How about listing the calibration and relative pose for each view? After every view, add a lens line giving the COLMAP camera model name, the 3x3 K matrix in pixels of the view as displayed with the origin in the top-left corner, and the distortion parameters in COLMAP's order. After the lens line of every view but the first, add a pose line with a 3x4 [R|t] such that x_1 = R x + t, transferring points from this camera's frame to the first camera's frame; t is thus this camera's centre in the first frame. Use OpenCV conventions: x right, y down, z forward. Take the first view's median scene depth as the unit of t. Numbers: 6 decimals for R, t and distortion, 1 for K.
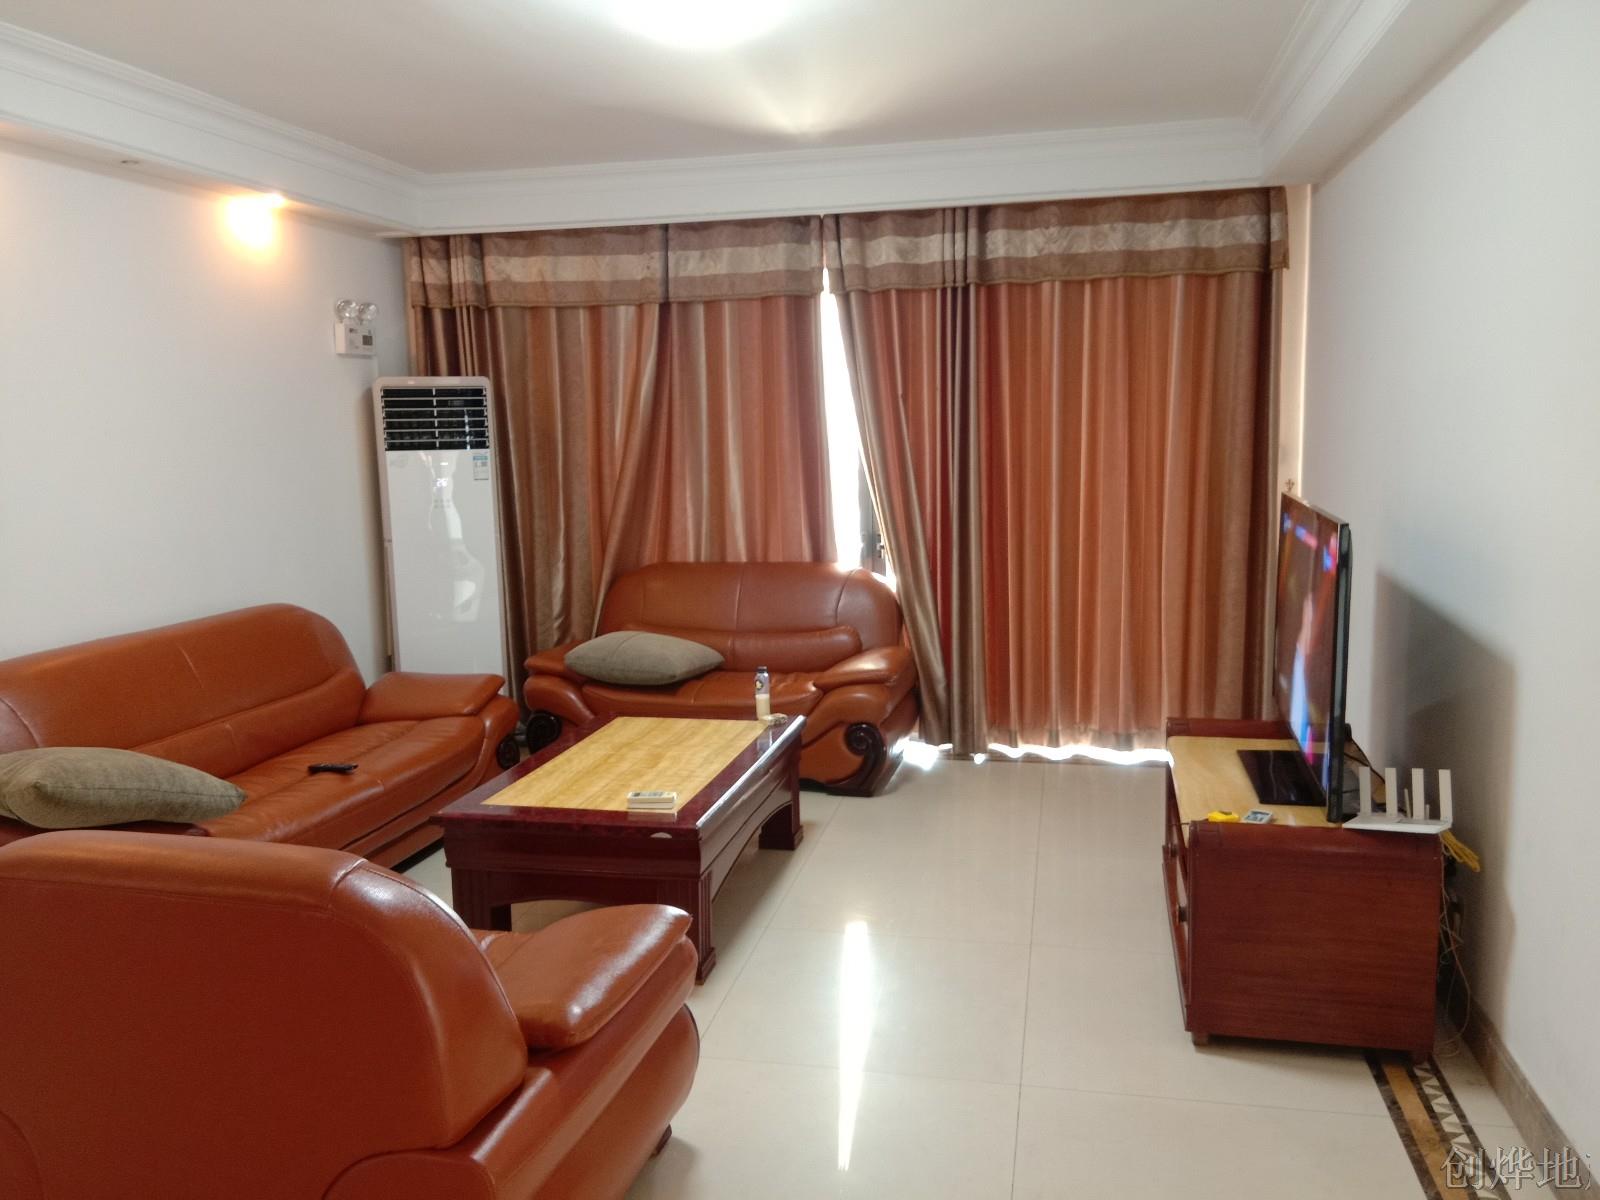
lens RADIAL K [[1240.6, 0, 802.3], [0, 1240.6, 596.8], [0, 0, 1]] dist [0.065366, -0.048309]
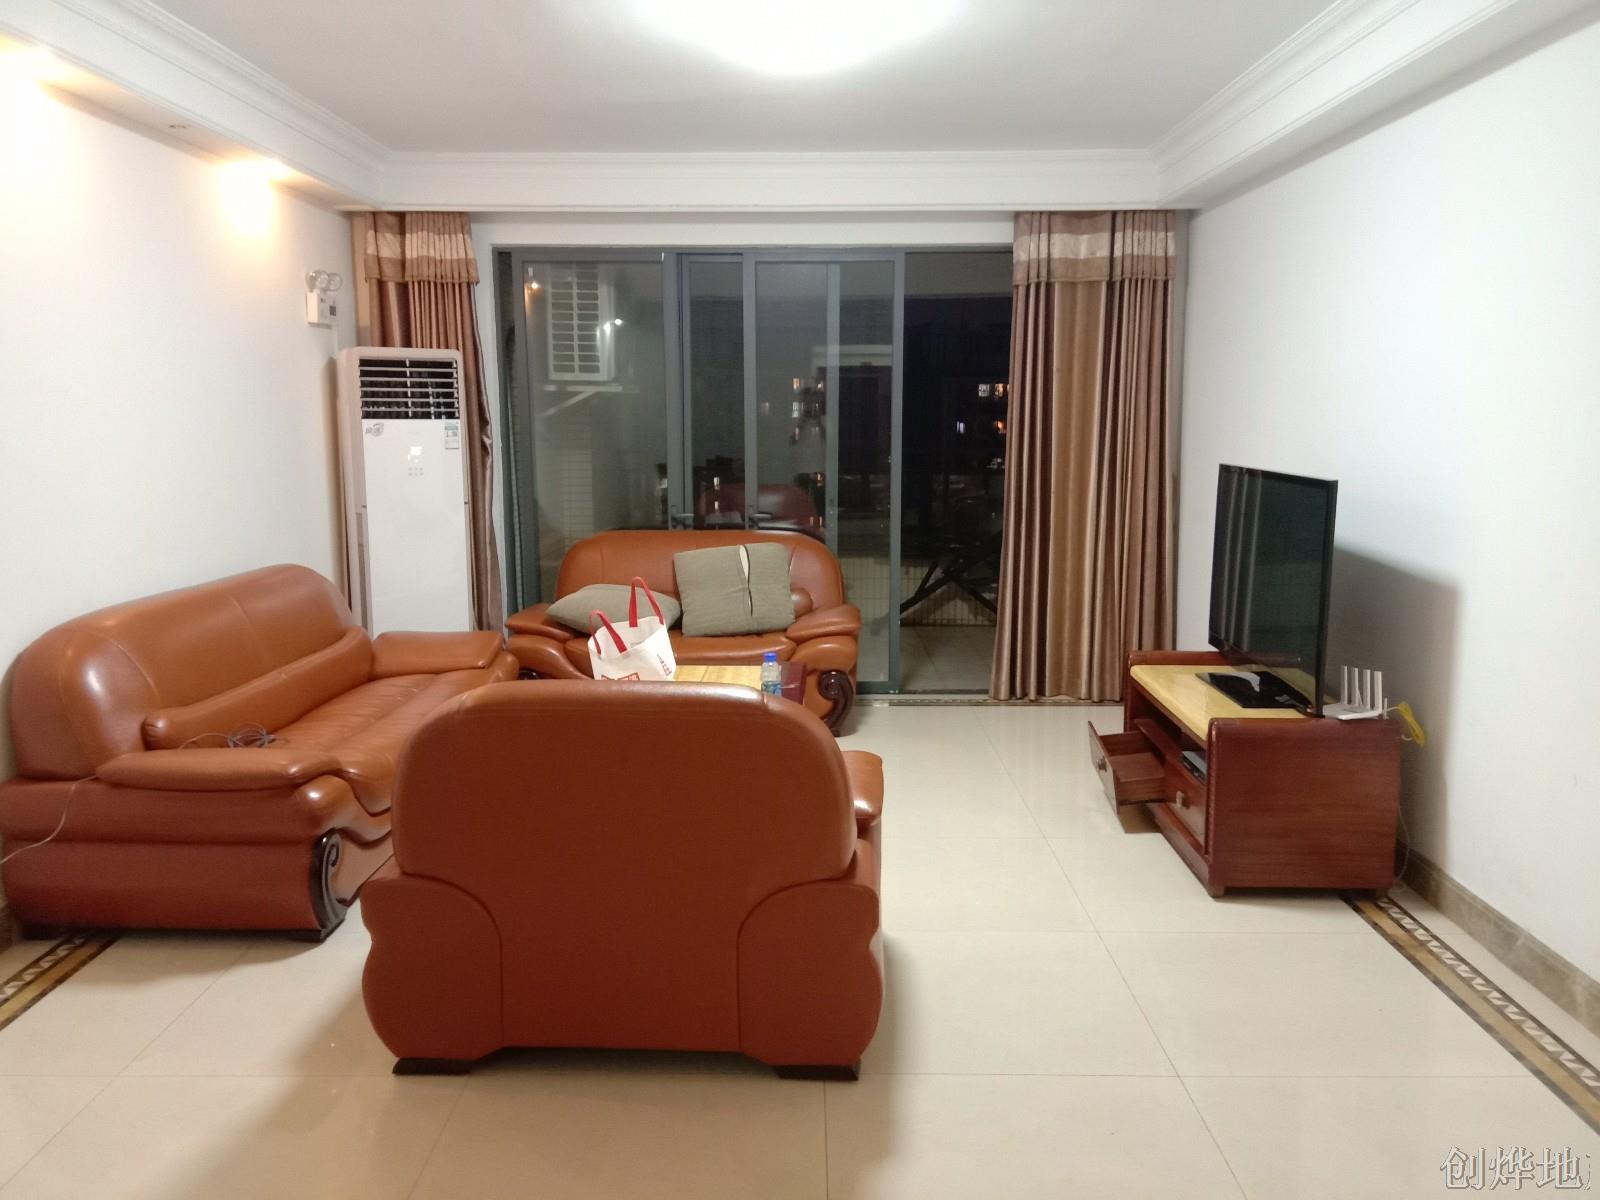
lens RADIAL K [[1223.6, 0, 801.0], [0, 1223.6, 601.7], [0, 0, 1]] dist [0.044999, -0.003408]
pose [[0.981182, -0.010492, 0.192801, -0.174091], [0.008173, 0.999884, 0.012817, 0.023379], [-0.192914, -0.011000, 0.981154, -0.065542]]
